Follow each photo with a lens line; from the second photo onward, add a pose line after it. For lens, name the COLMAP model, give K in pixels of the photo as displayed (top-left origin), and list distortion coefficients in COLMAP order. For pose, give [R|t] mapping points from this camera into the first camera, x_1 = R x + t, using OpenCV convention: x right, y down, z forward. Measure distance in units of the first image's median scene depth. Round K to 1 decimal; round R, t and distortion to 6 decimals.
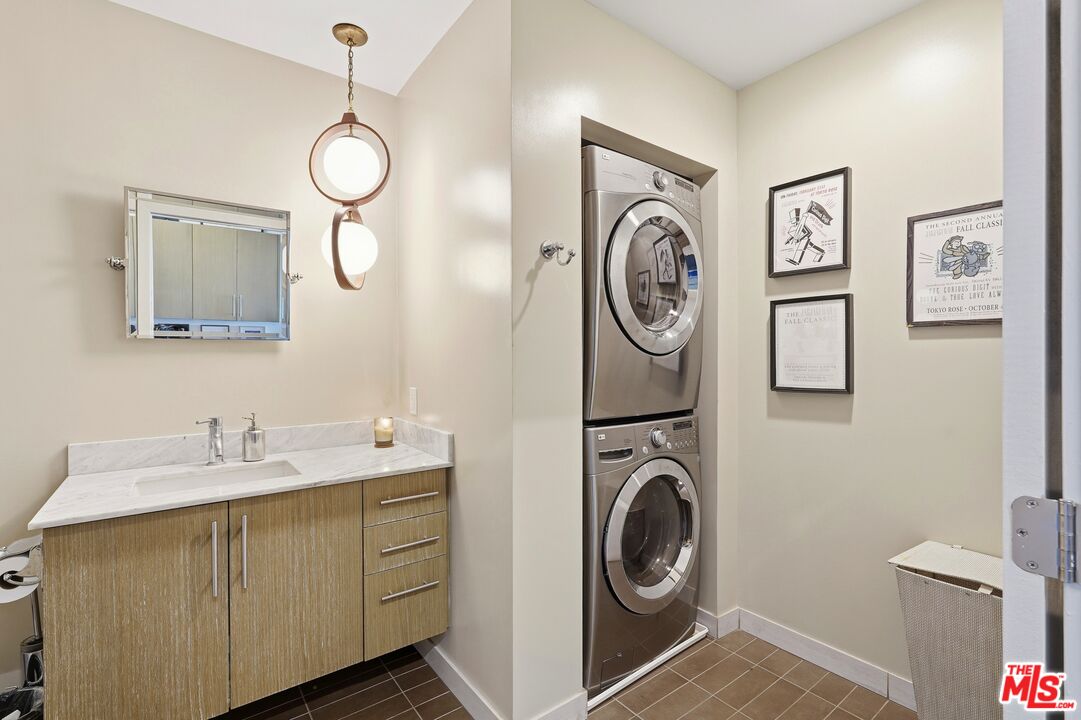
lens RADIAL K [[486.3, 0, 540.5], [0, 486.3, 358.1], [0, 0, 1]] dist [-0.009671, 0.008300]
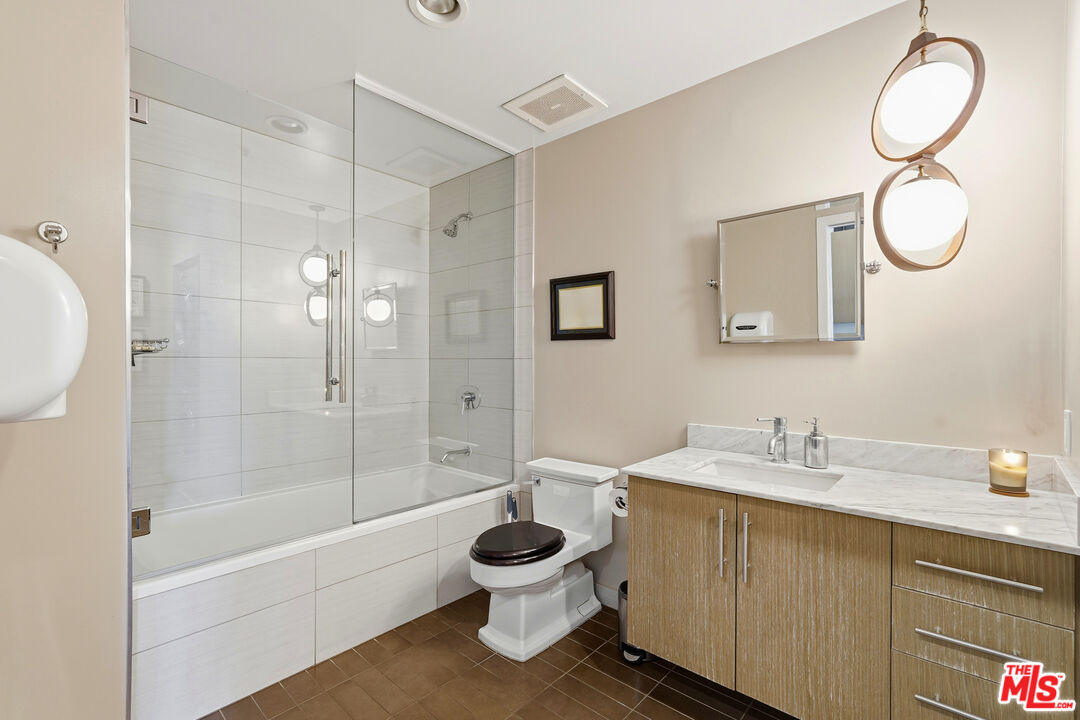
lens RADIAL K [[485.8, 0, 539.7], [0, 485.8, 363.2], [0, 0, 1]] dist [-0.009671, 0.008300]
pose [[0.196443, 0.007880, -0.980484, 0.261761], [-0.002950, 0.999968, 0.007446, 0.000227], [0.980511, 0.001430, 0.196460, 0.306980]]
